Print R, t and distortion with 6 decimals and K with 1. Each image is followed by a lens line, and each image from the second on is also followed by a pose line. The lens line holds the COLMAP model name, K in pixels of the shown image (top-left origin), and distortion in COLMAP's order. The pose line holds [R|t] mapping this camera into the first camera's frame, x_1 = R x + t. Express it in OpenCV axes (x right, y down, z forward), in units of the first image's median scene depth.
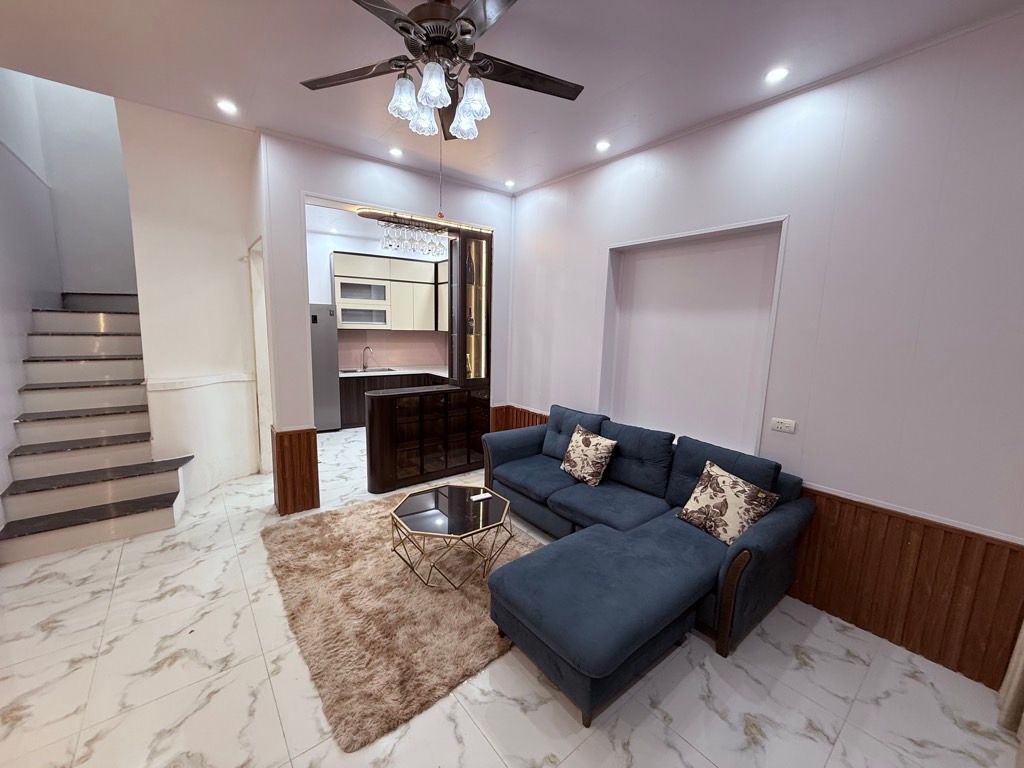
lens RADIAL K [[413.6, 0, 512.5], [0, 413.6, 384.7], [0, 0, 1]] dist [-0.001540, -0.000177]
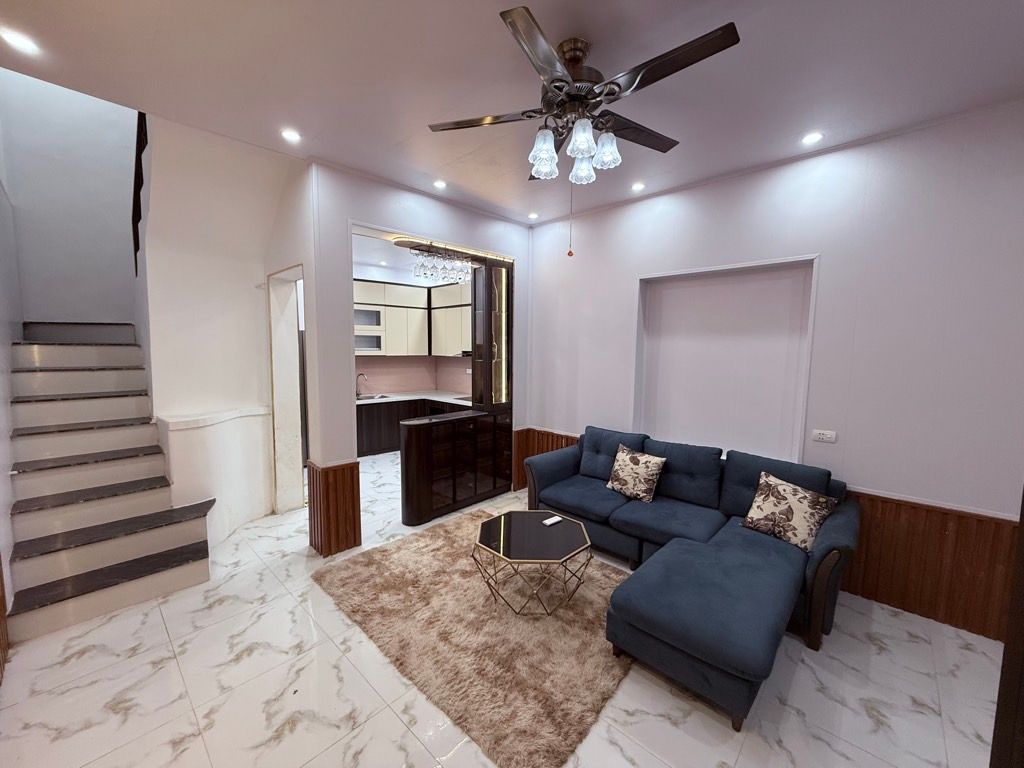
lens RADIAL K [[413.6, 0, 511.5], [0, 413.6, 383.8], [0, 0, 1]] dist [-0.001540, -0.000177]
pose [[0.989943, -0.028864, 0.138489, -0.302874], [0.035918, 0.998167, -0.048705, -0.018331], [-0.136829, 0.053189, 0.989166, -0.009195]]
